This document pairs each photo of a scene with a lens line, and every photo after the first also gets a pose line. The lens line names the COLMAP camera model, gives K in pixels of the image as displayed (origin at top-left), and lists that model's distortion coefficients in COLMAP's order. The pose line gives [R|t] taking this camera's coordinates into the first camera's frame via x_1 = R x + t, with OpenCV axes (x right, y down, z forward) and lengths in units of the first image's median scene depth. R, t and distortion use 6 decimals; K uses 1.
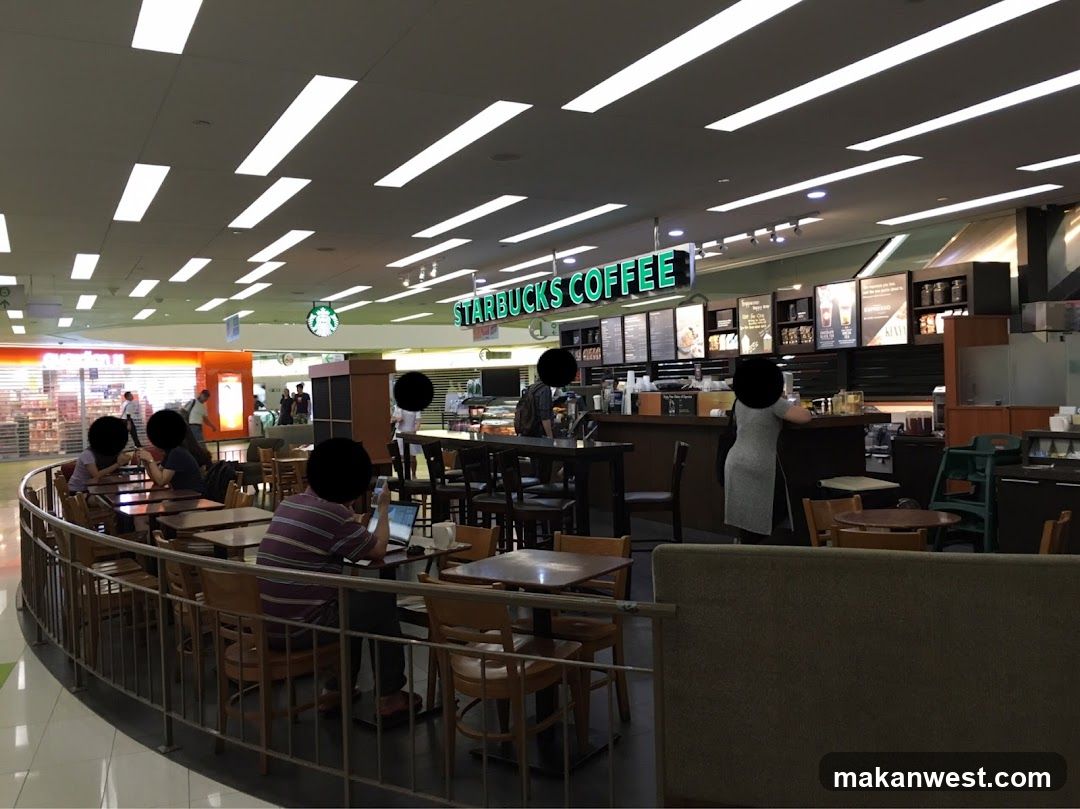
lens RADIAL K [[911.5, 0, 540.0], [0, 911.5, 404.5], [0, 0, 1]] dist [-0.000477, -0.000187]
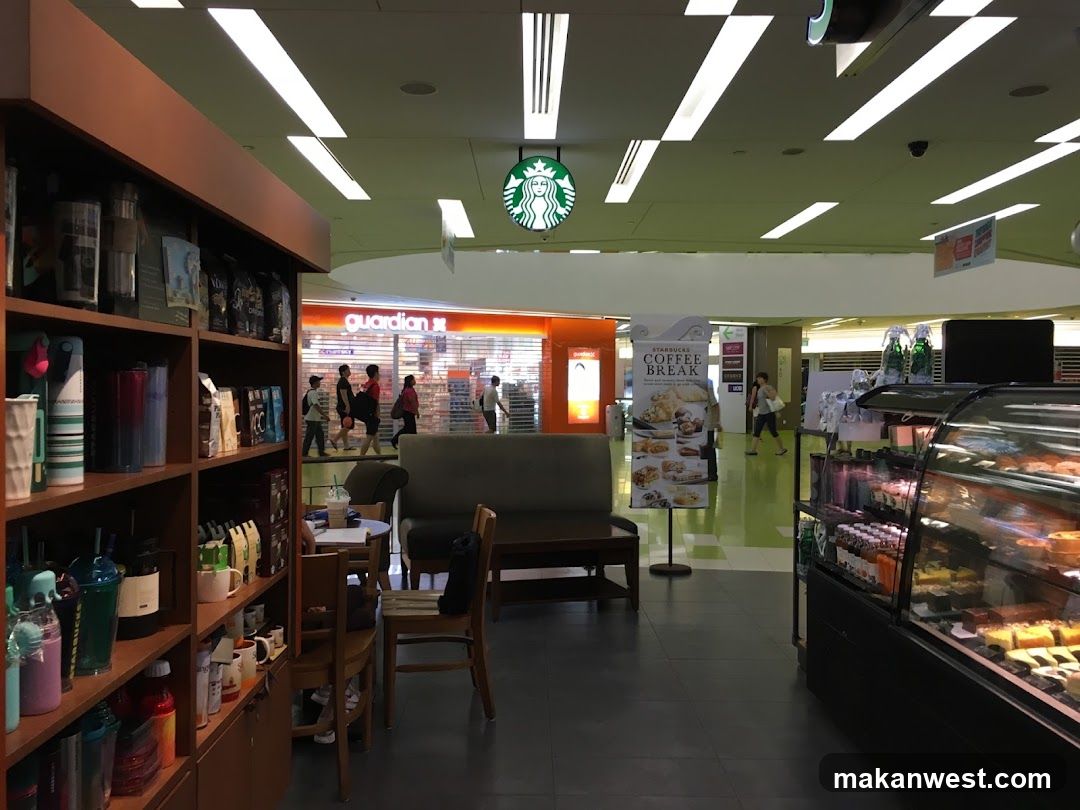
lens RADIAL K [[911.5, 0, 540.0], [0, 911.5, 405.0], [0, 0, 1]] dist [-0.000477, -0.000187]
pose [[0.882497, 0.048572, -0.467803, -0.039684], [-0.043681, 0.998818, 0.021304, -0.002487], [0.468285, 0.001633, 0.883576, 0.706300]]
